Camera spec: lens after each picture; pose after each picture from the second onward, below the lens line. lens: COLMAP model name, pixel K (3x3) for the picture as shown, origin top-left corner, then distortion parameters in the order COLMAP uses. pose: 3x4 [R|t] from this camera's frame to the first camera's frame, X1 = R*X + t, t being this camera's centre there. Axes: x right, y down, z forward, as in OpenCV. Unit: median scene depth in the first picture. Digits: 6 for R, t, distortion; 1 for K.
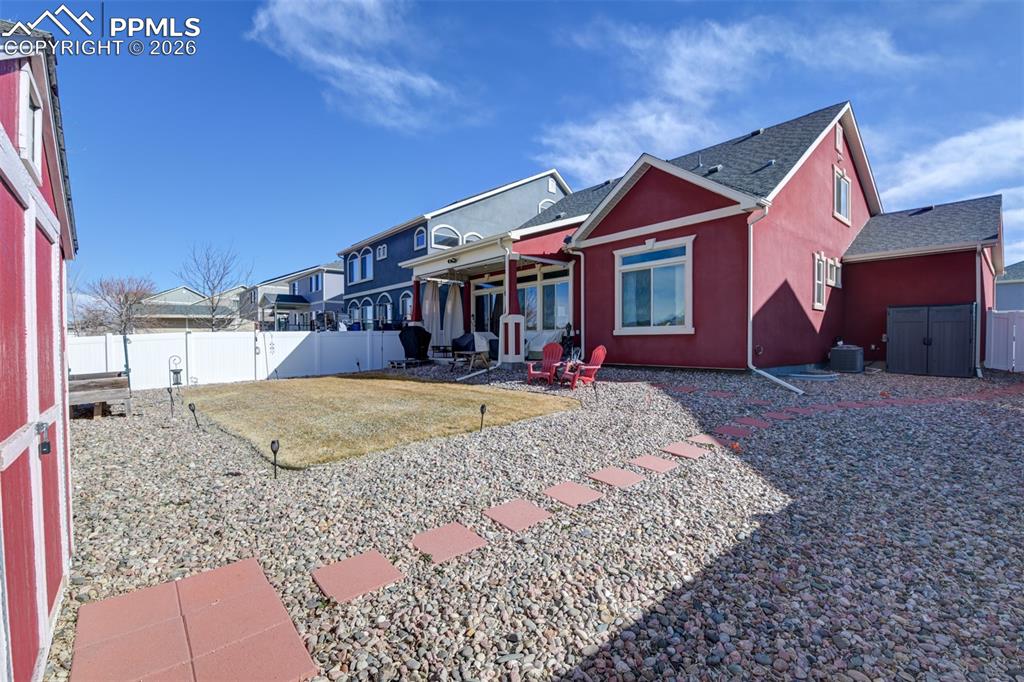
lens RADIAL K [[452.3, 0, 509.9], [0, 452.3, 343.6], [0, 0, 1]] dist [-0.017016, -0.002911]
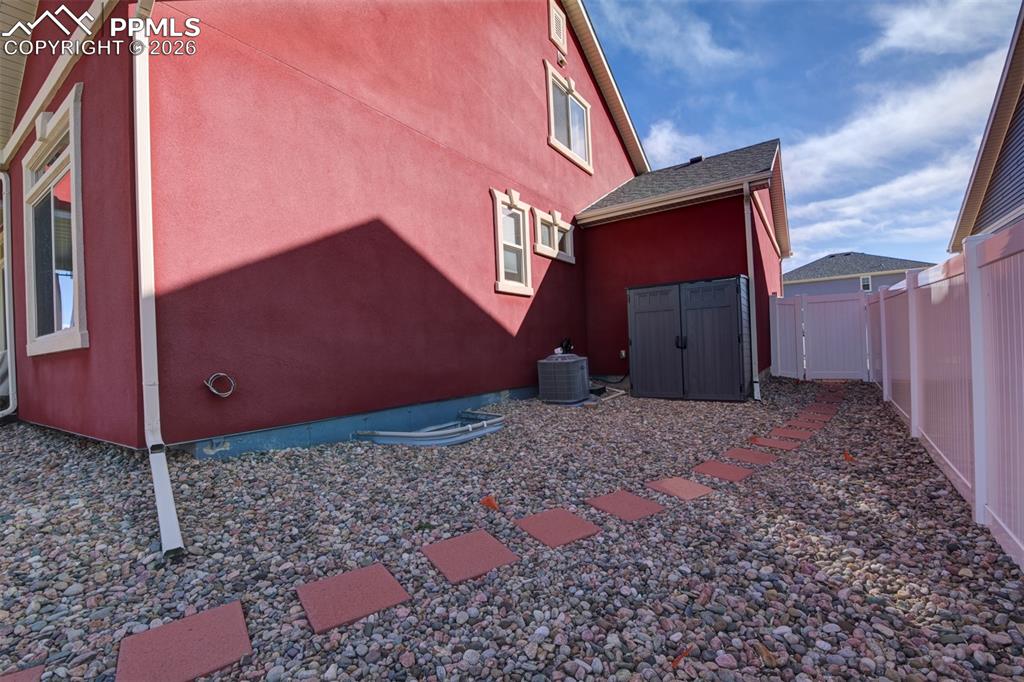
lens RADIAL K [[452.3, 0, 513.1], [0, 452.3, 346.0], [0, 0, 1]] dist [-0.017016, -0.002911]
pose [[0.963115, -0.037916, 0.266407, 0.531612], [0.044366, 0.998849, -0.018230, 0.000585], [-0.265409, 0.029377, 0.963688, 0.452359]]
